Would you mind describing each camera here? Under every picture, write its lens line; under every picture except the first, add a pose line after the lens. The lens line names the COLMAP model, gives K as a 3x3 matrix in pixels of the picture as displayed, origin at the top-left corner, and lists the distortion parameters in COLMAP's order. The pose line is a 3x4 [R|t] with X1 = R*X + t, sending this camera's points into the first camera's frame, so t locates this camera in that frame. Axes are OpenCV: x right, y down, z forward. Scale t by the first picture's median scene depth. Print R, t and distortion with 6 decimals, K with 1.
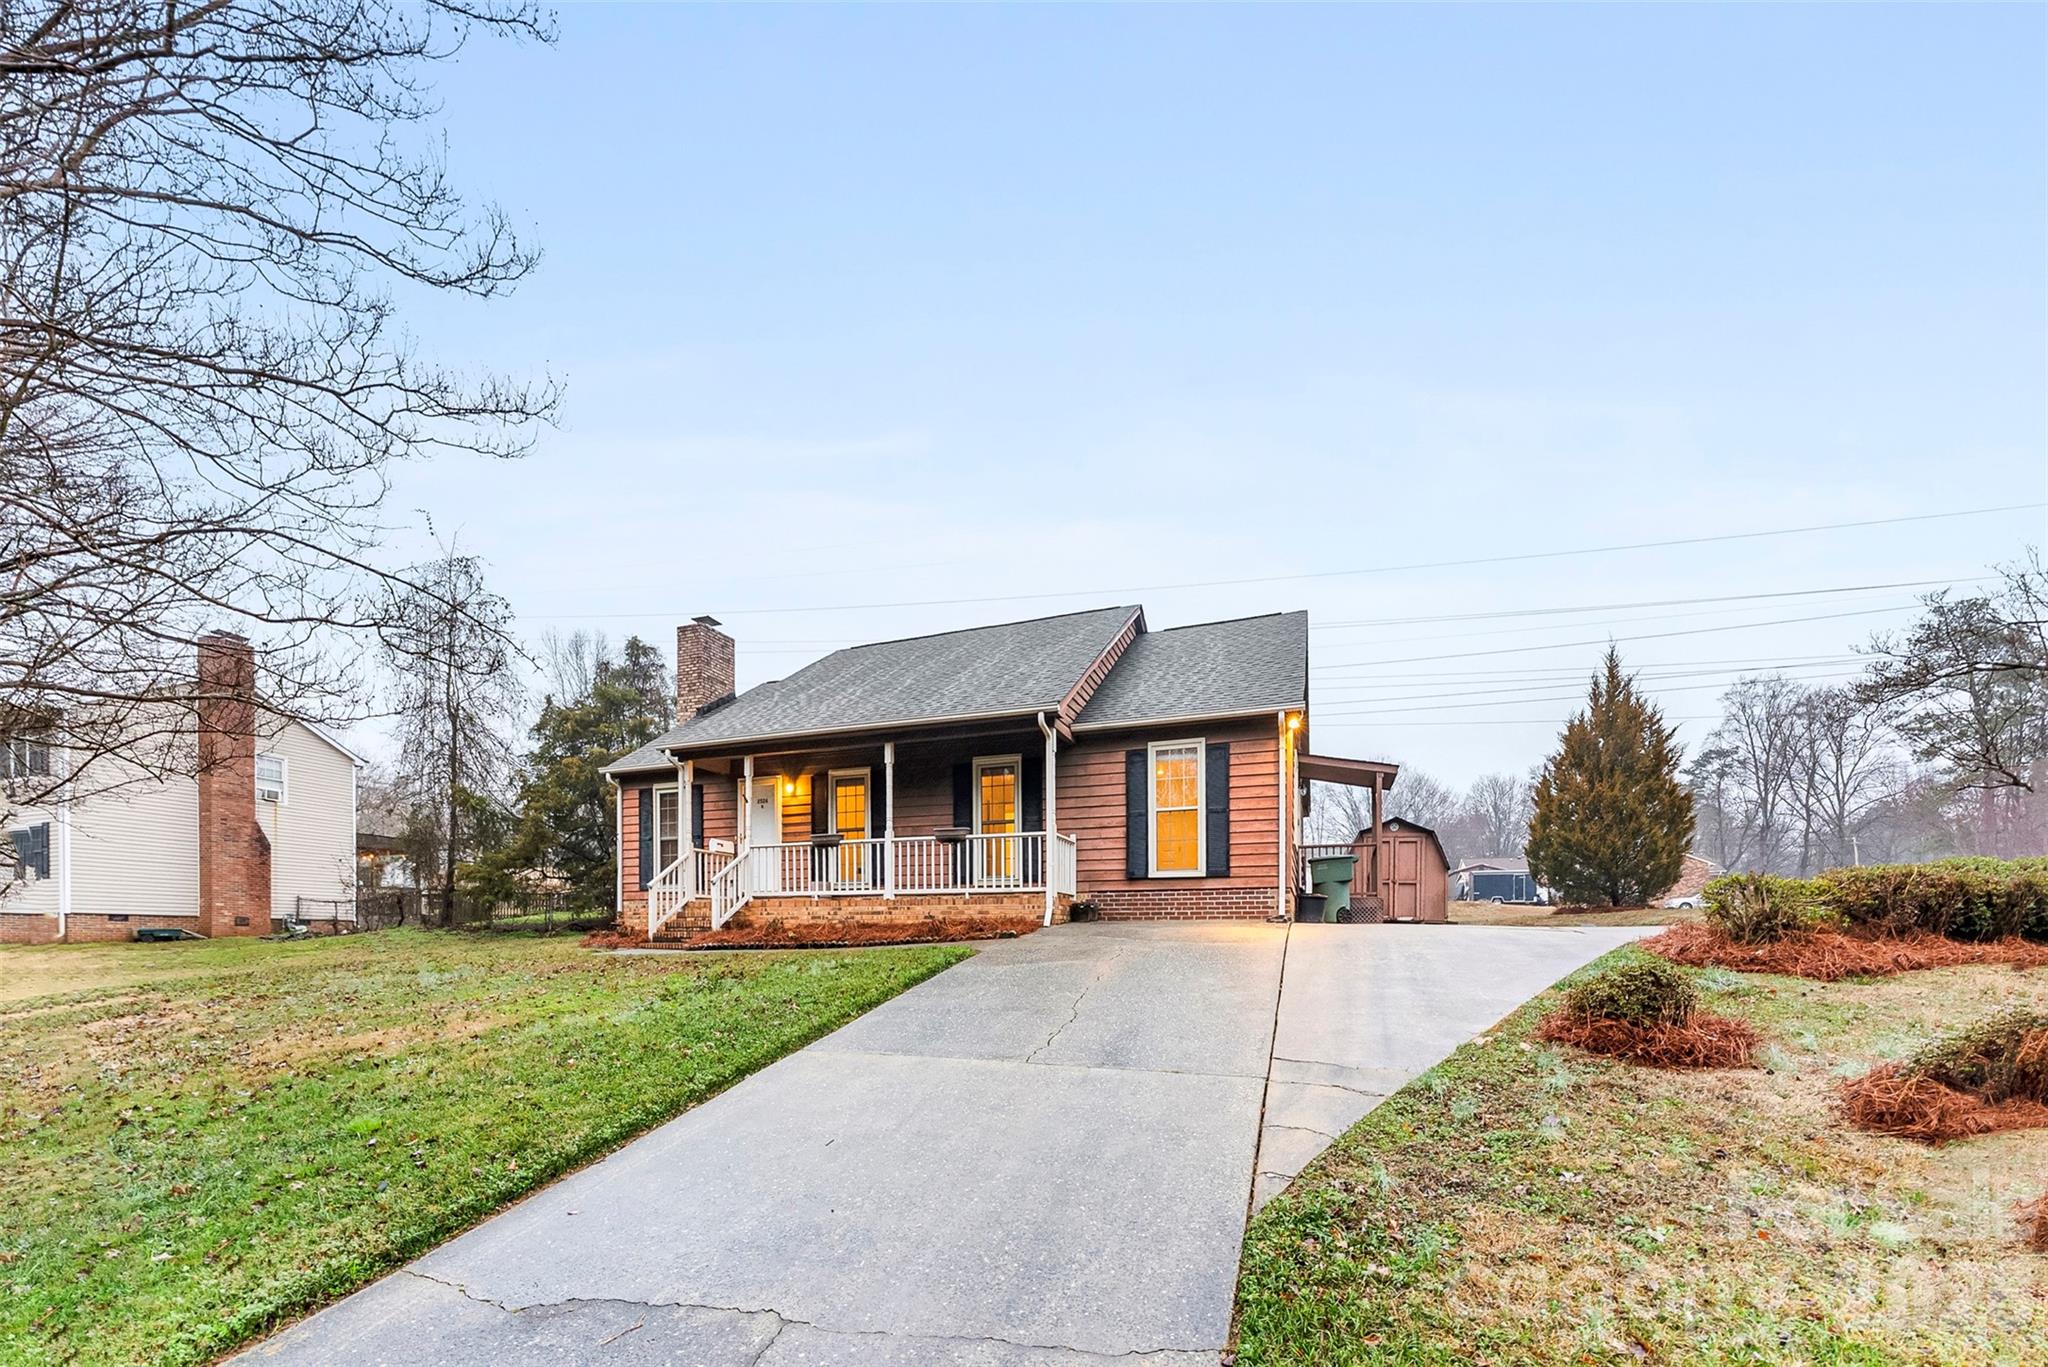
lens RADIAL K [[832.9, 0, 1027.6], [0, 832.9, 658.5], [0, 0, 1]] dist [0.001490, -0.000012]
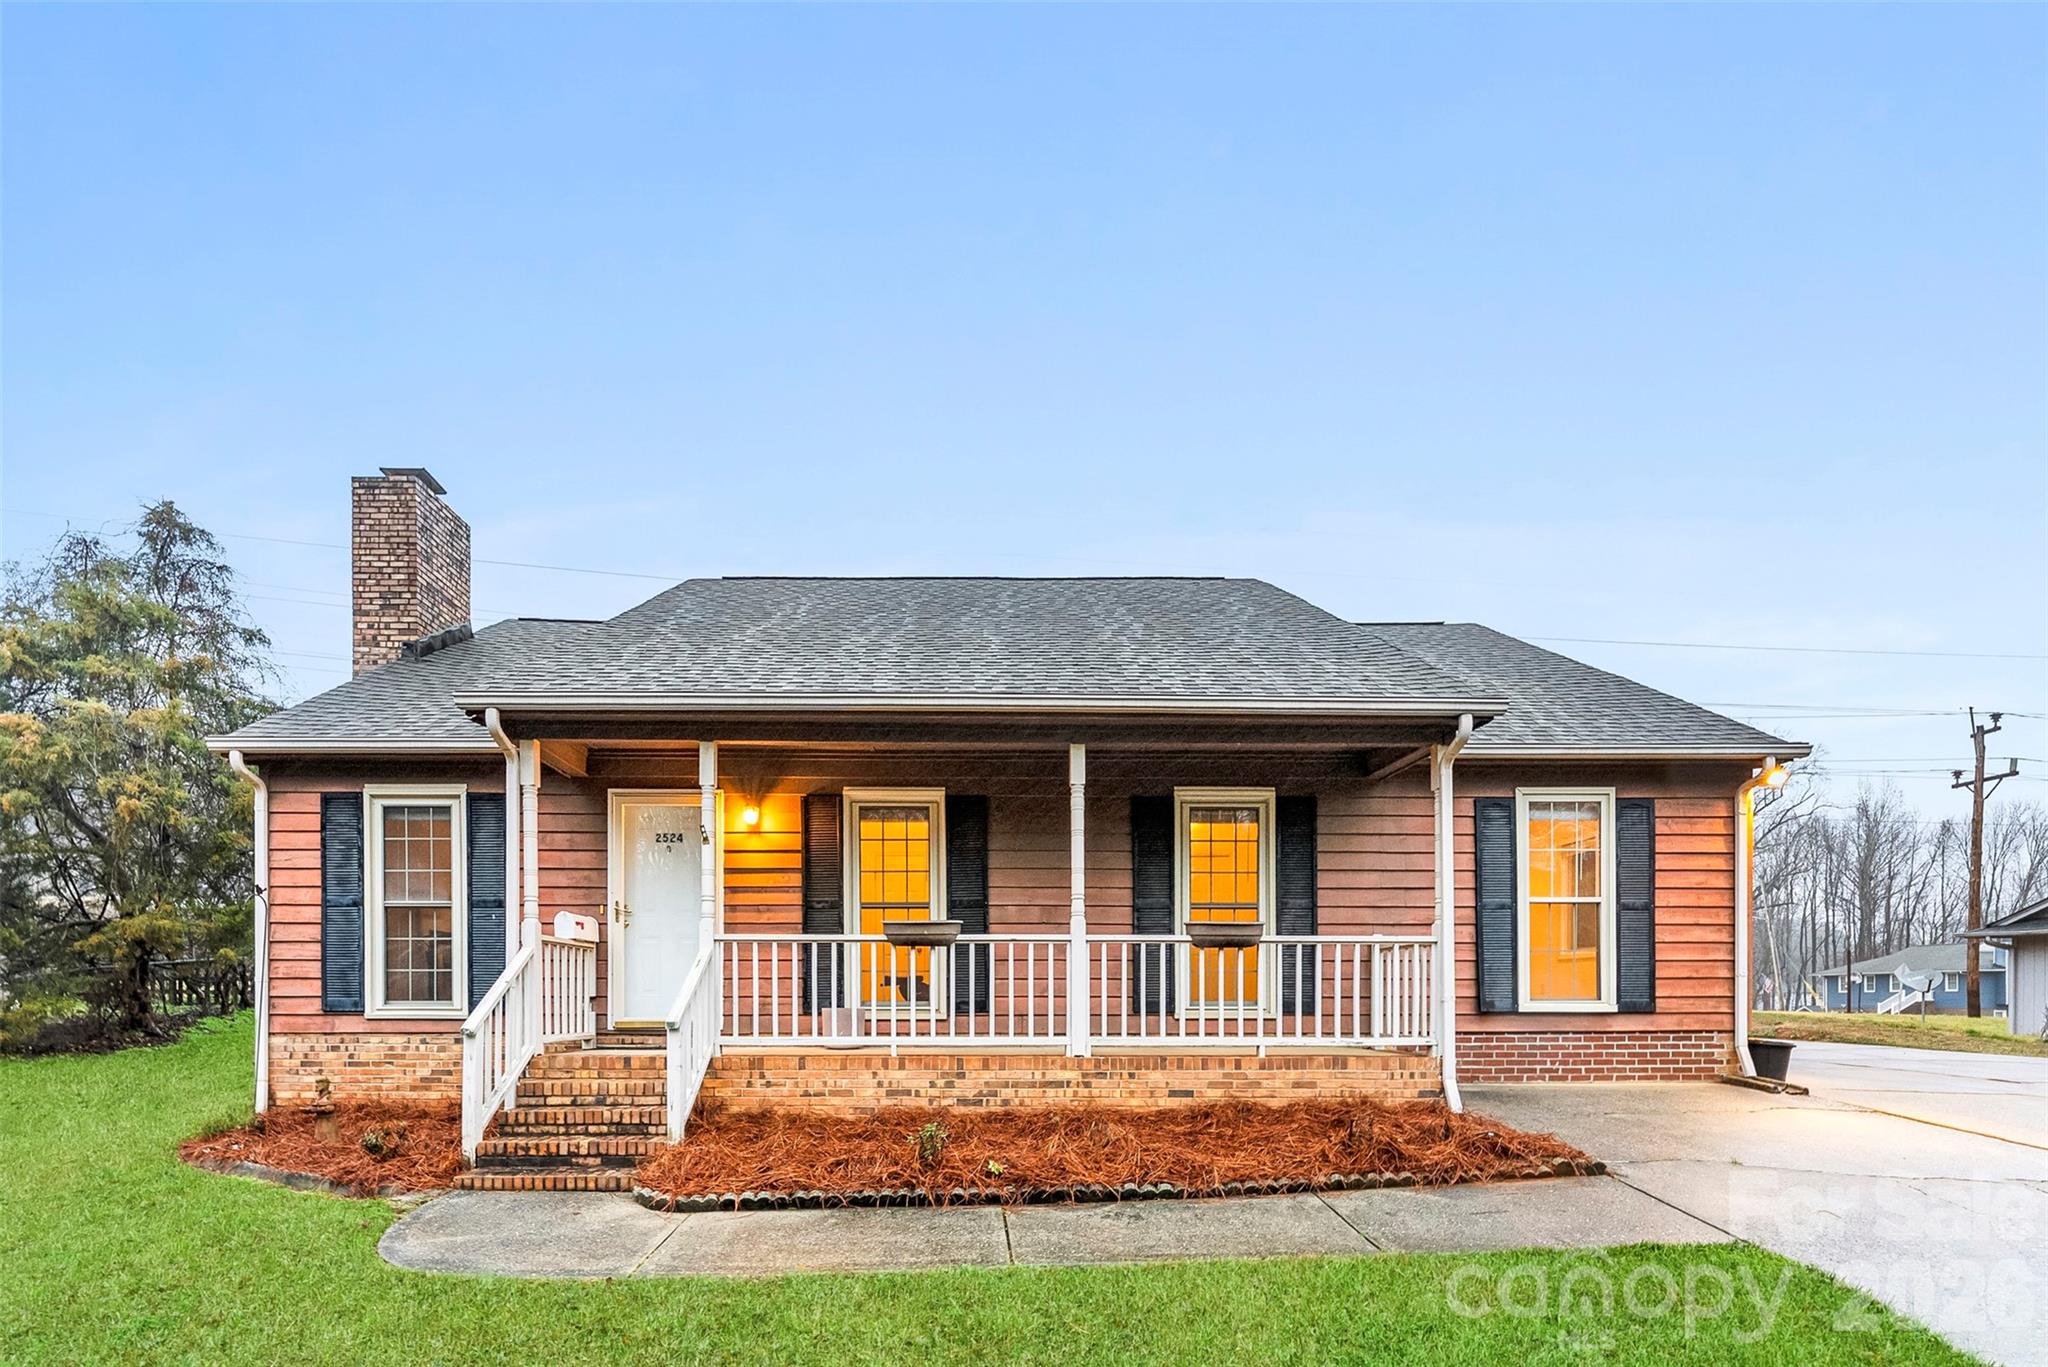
lens RADIAL K [[891.3, 0, 1025.0], [0, 891.3, 775.5], [0, 0, 1]] dist [-0.000872, 0.000165]
pose [[0.907970, 0.087556, 0.409786, -0.371759], [-0.124035, 0.990260, 0.063246, 0.081305], [-0.400258, -0.108253, 0.909986, 0.475730]]
